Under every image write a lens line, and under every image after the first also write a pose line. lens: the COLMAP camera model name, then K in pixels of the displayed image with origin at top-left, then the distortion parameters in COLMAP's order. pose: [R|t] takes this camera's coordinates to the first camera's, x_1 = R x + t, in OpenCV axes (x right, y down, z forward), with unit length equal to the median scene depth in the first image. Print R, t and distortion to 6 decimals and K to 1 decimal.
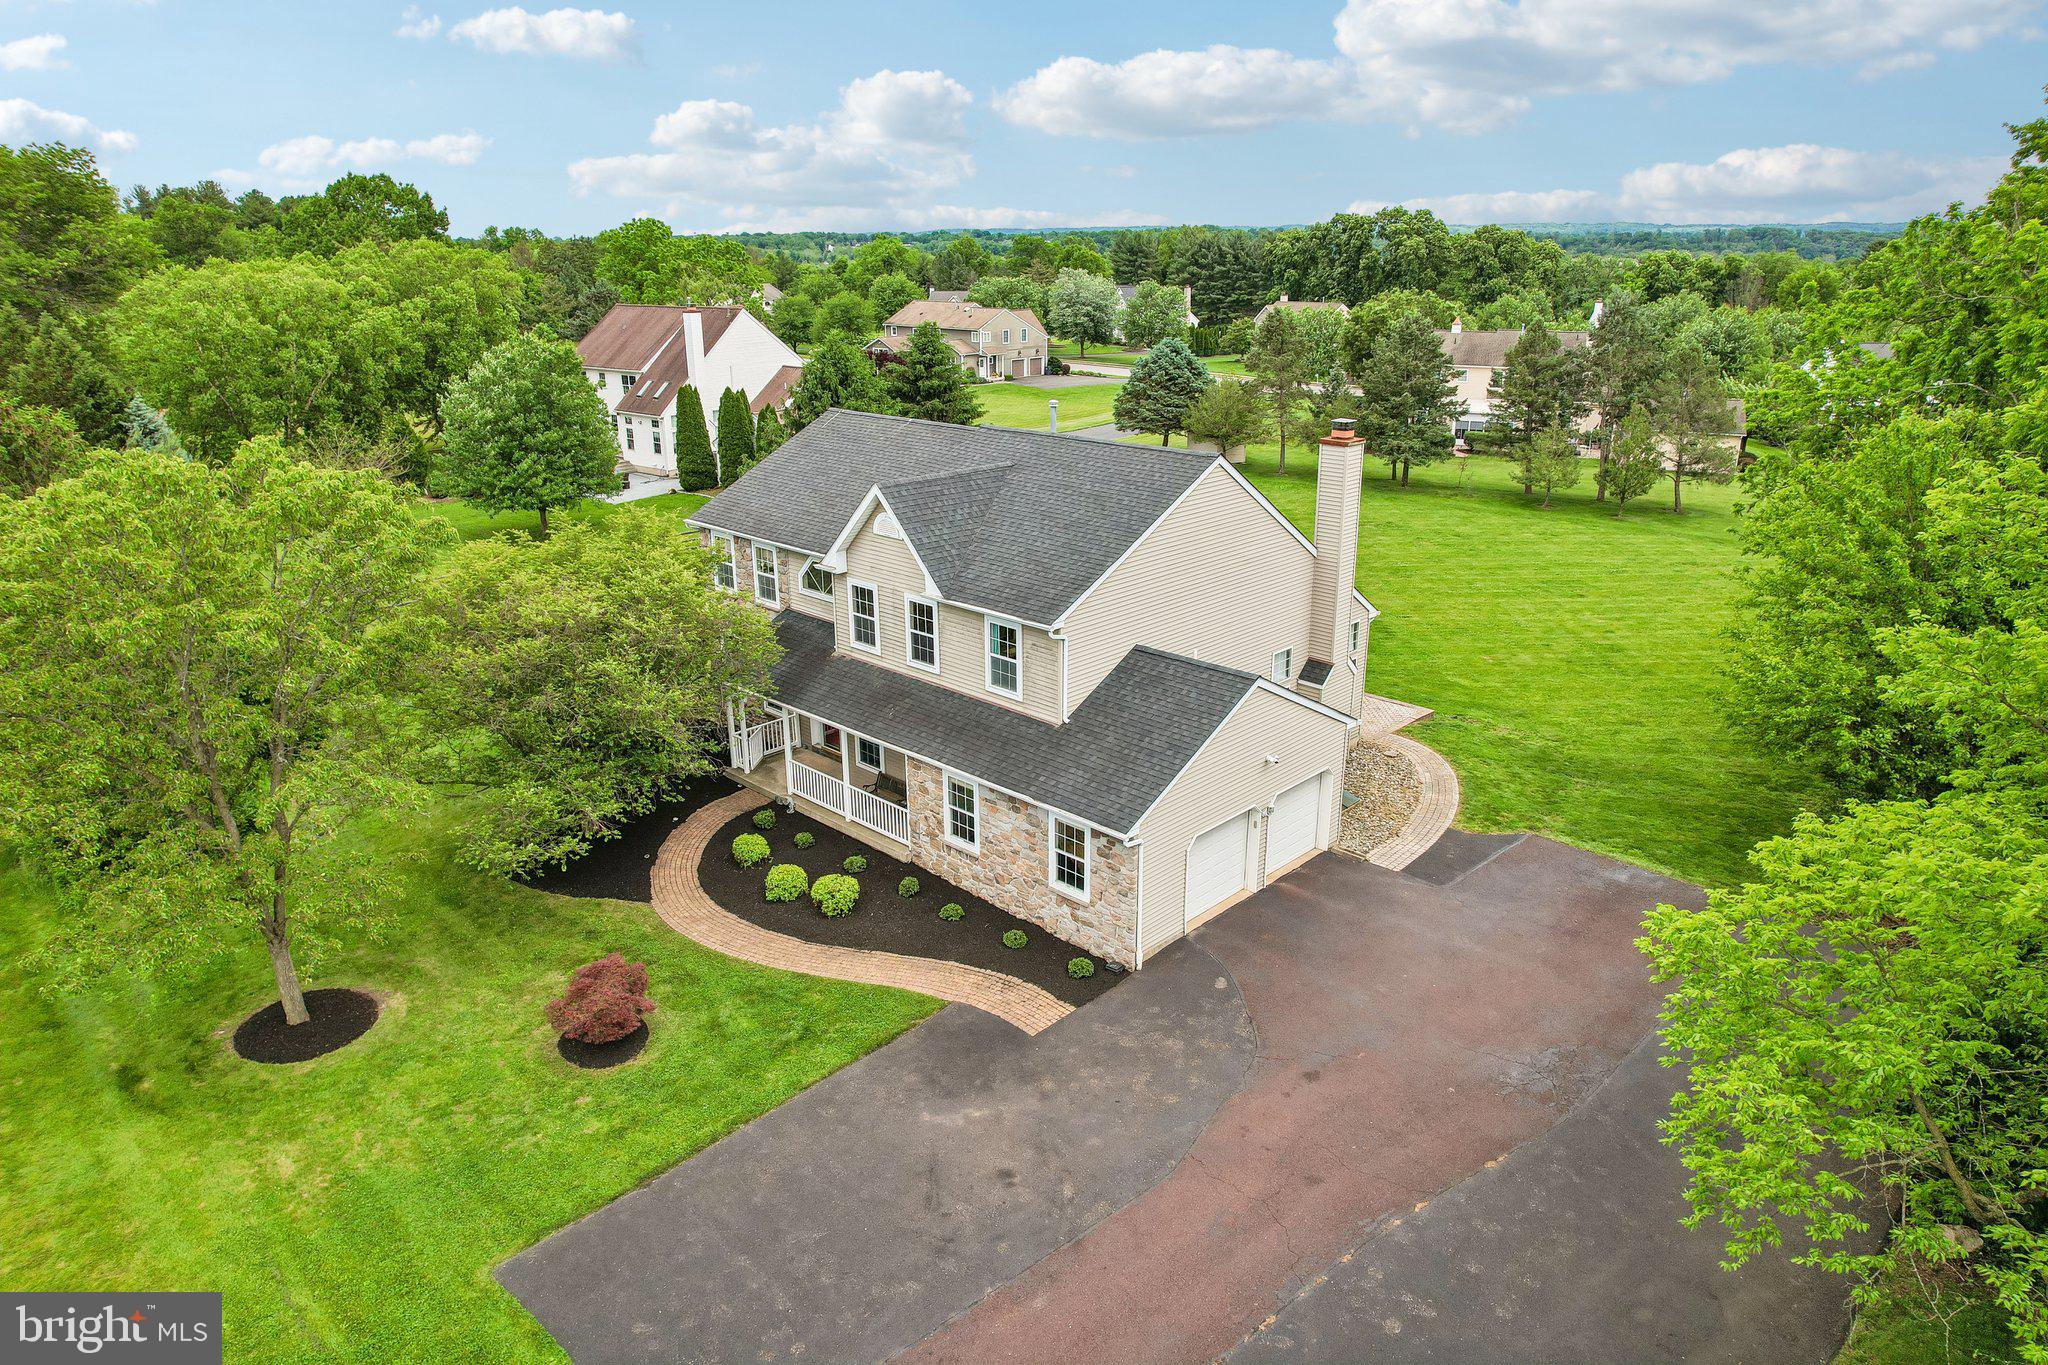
lens RADIAL K [[1308.4, 0, 1032.1], [0, 1308.4, 686.6], [0, 0, 1]] dist [-0.079306, 0.070895]
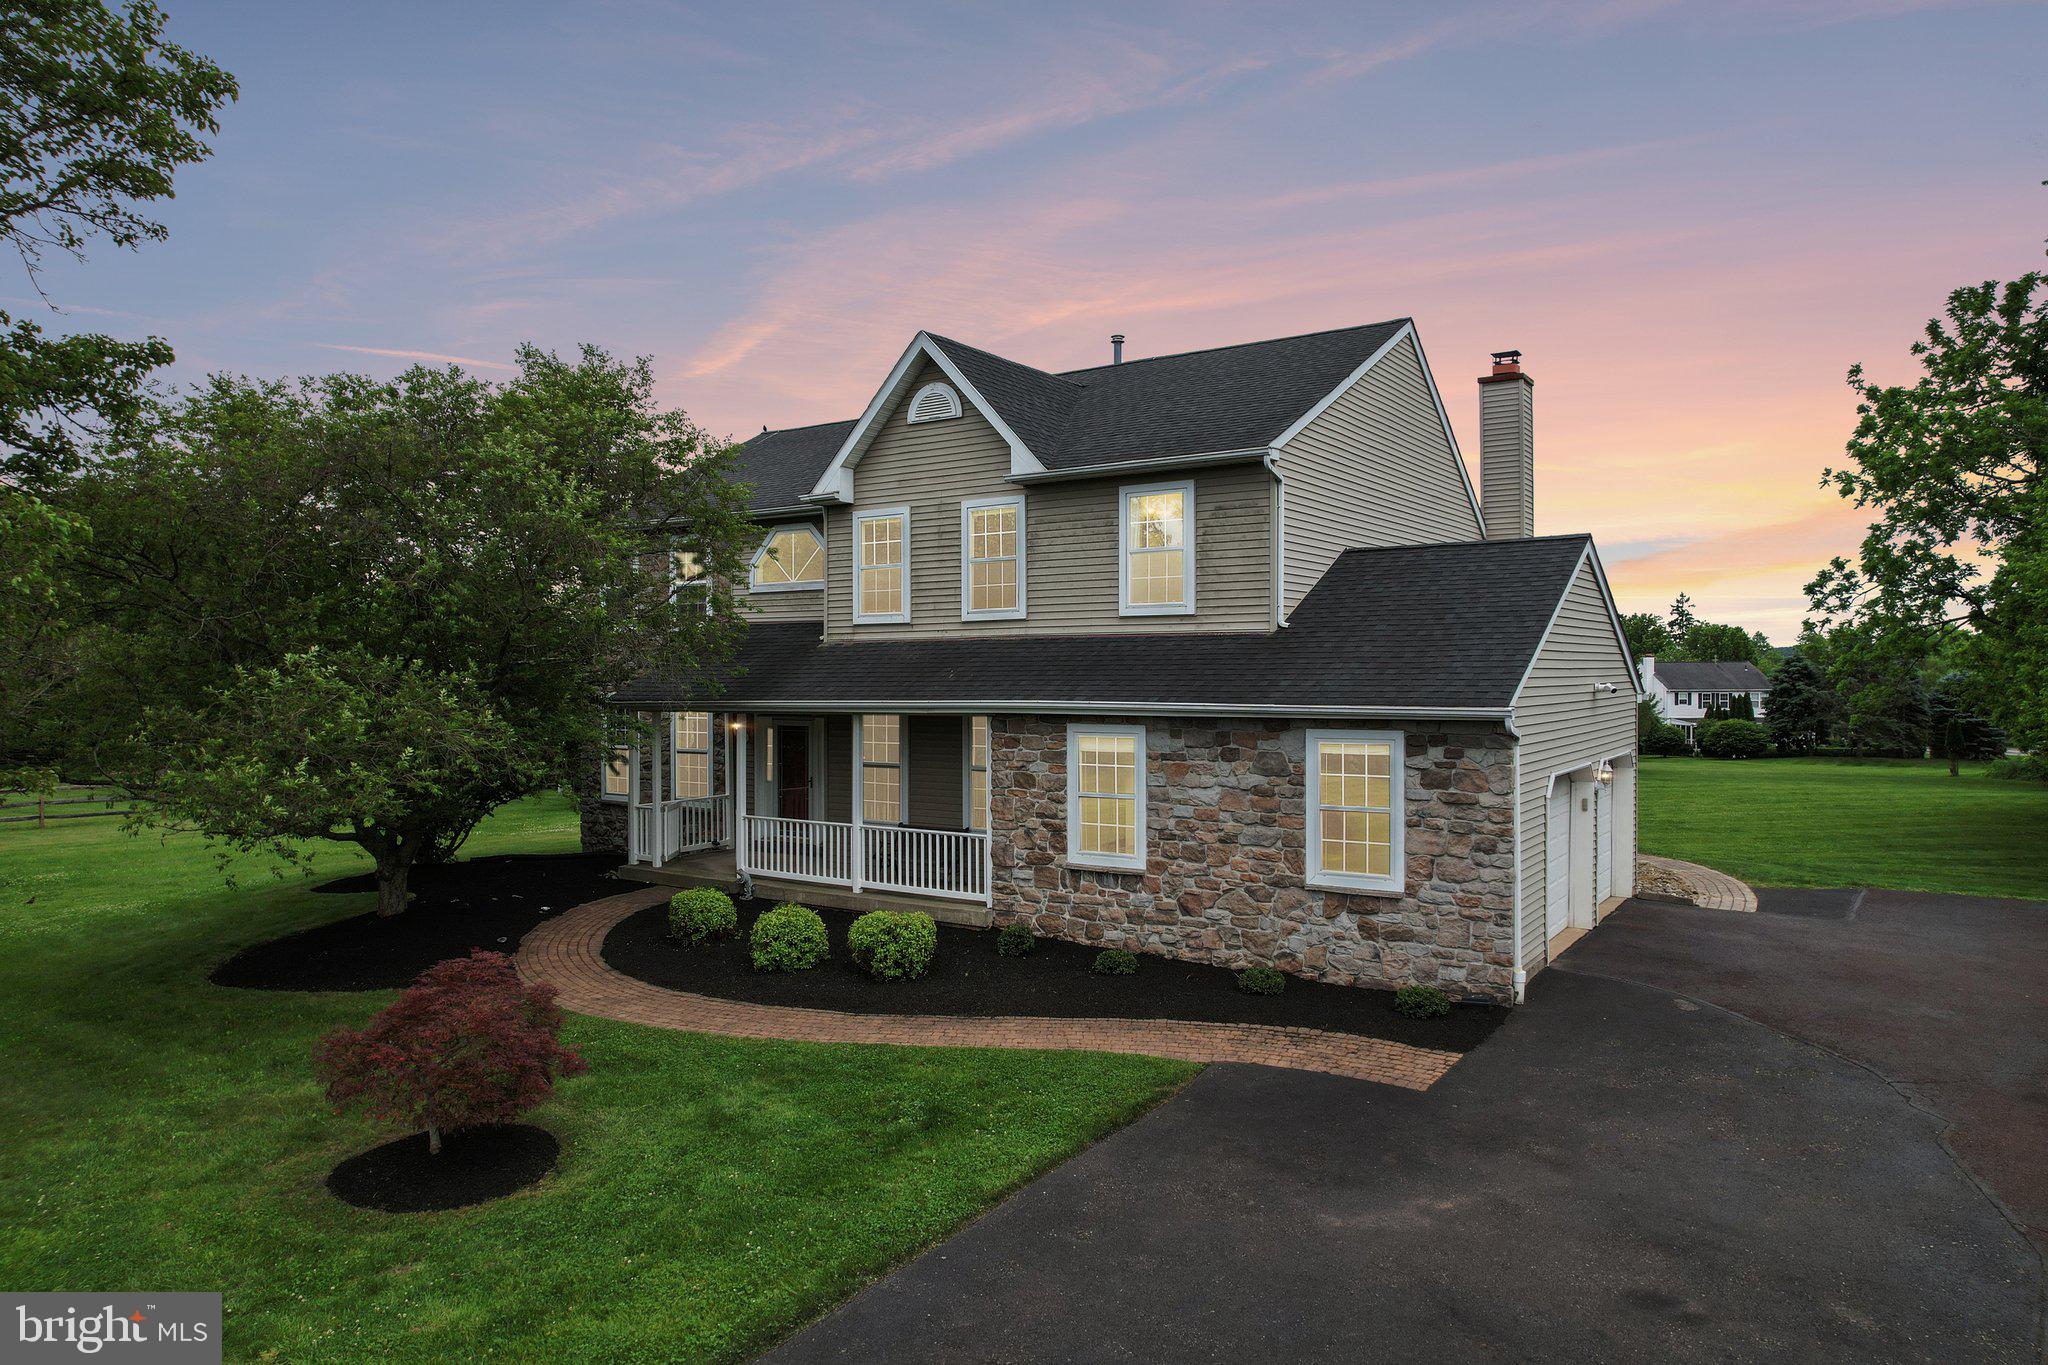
lens RADIAL K [[1331.9, 0, 1025.4], [0, 1331.9, 731.2], [0, 0, 1]] dist [-0.084010, 0.074314]
pose [[0.986175, -0.011571, 0.165302, -0.180002], [0.057404, 0.959645, -0.275294, 0.221055], [-0.155446, 0.280977, 0.947042, 0.447010]]
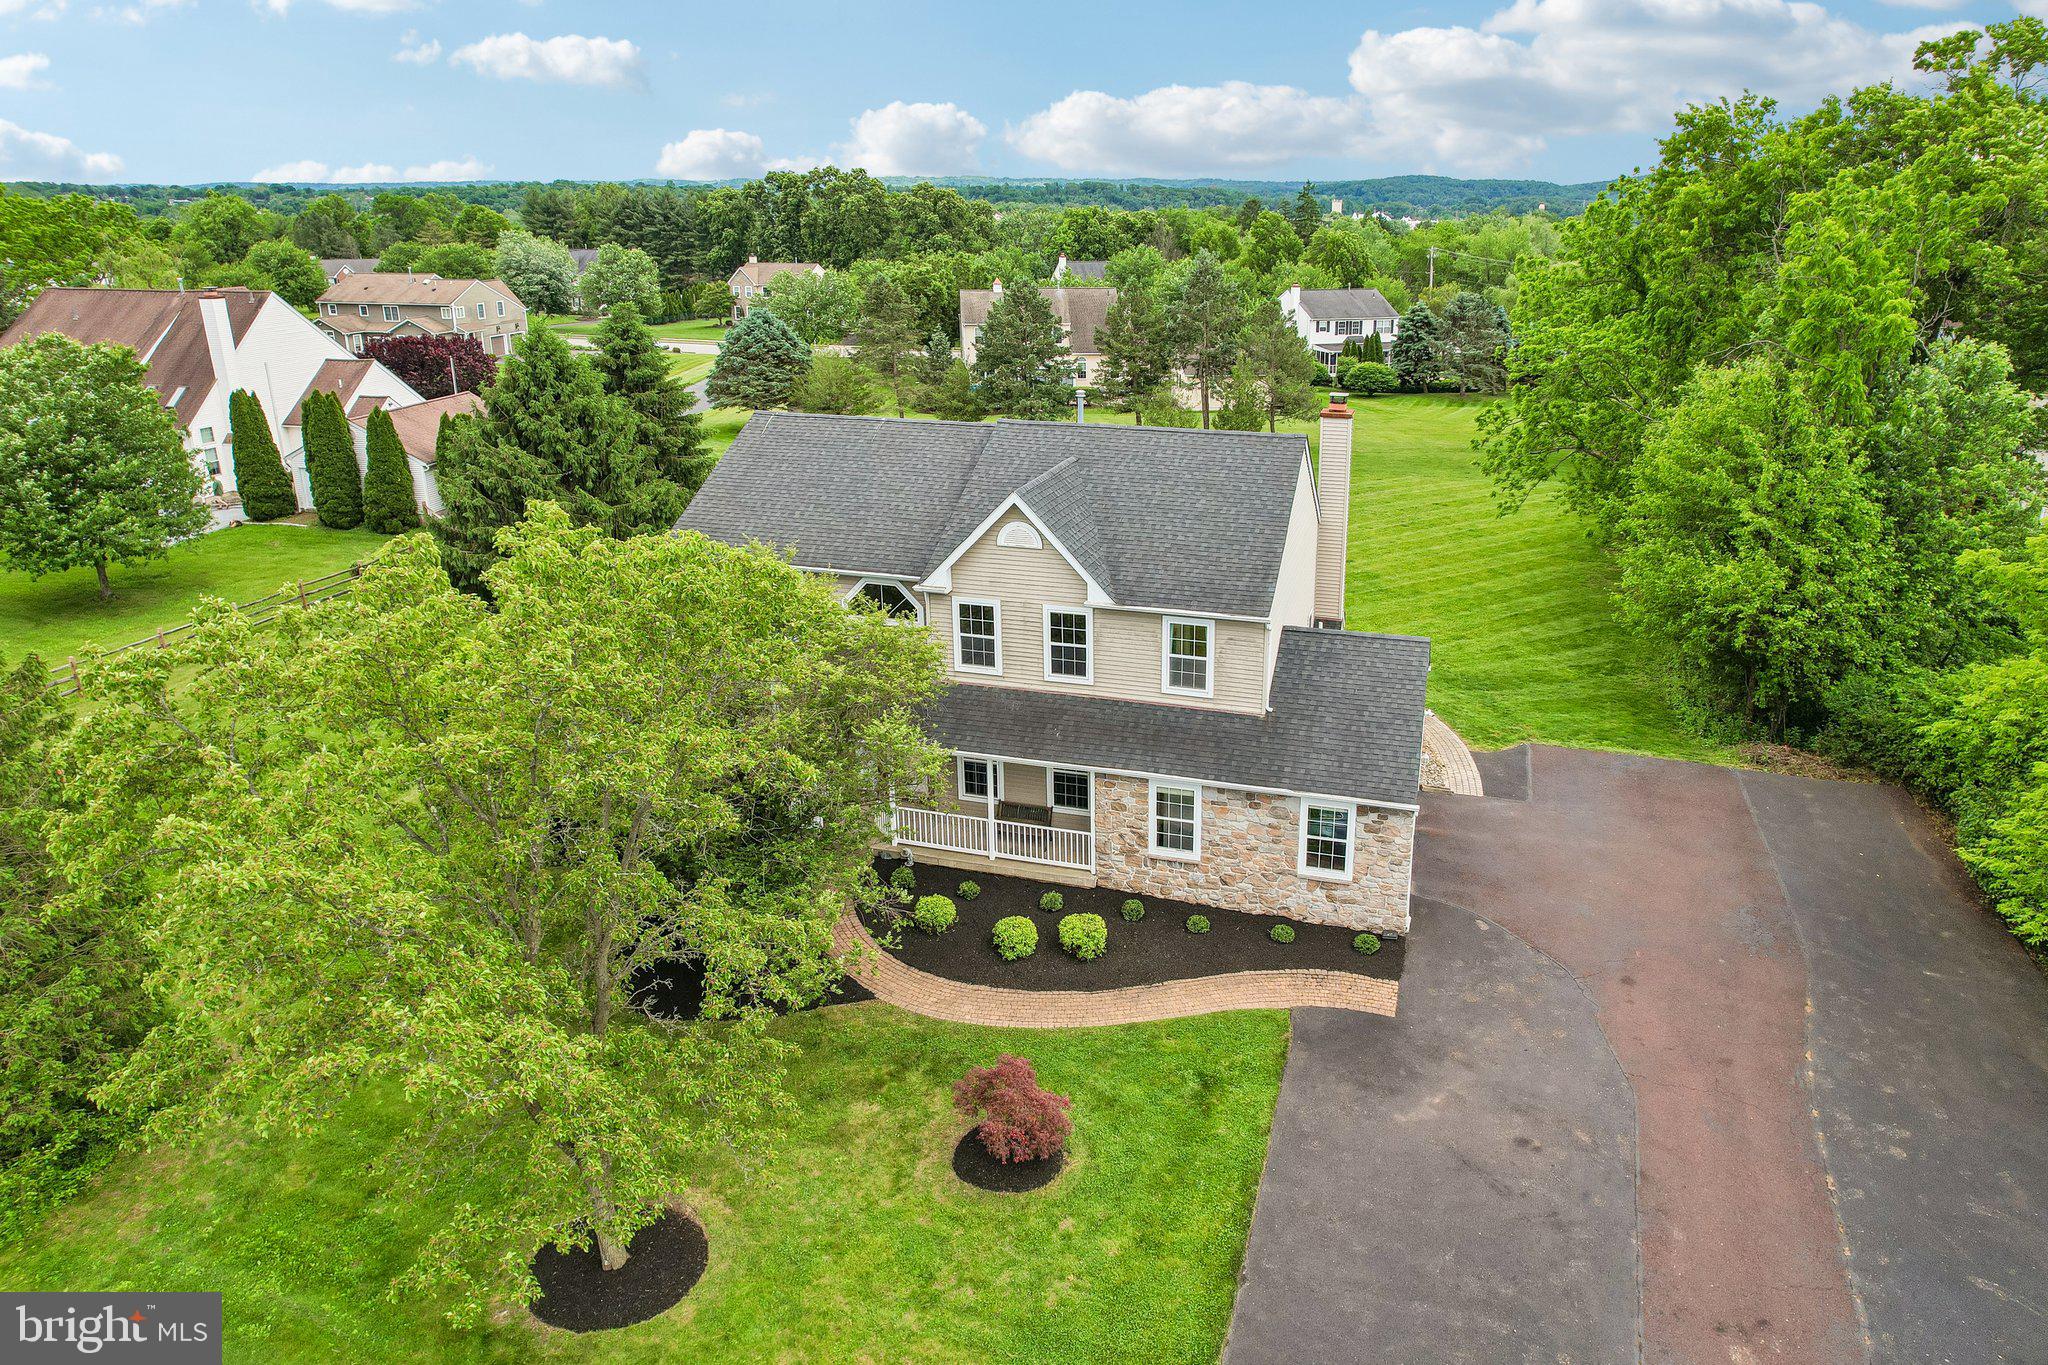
lens RADIAL K [[1341.2, 0, 1087.2], [0, 1341.2, 633.4], [0, 0, 1]] dist [-0.076562, 0.070332]
pose [[0.883324, -0.137889, 0.448023, -0.527916], [0.143764, 0.989388, 0.021060, -0.070472], [-0.446172, 0.045807, 0.893774, 0.135212]]
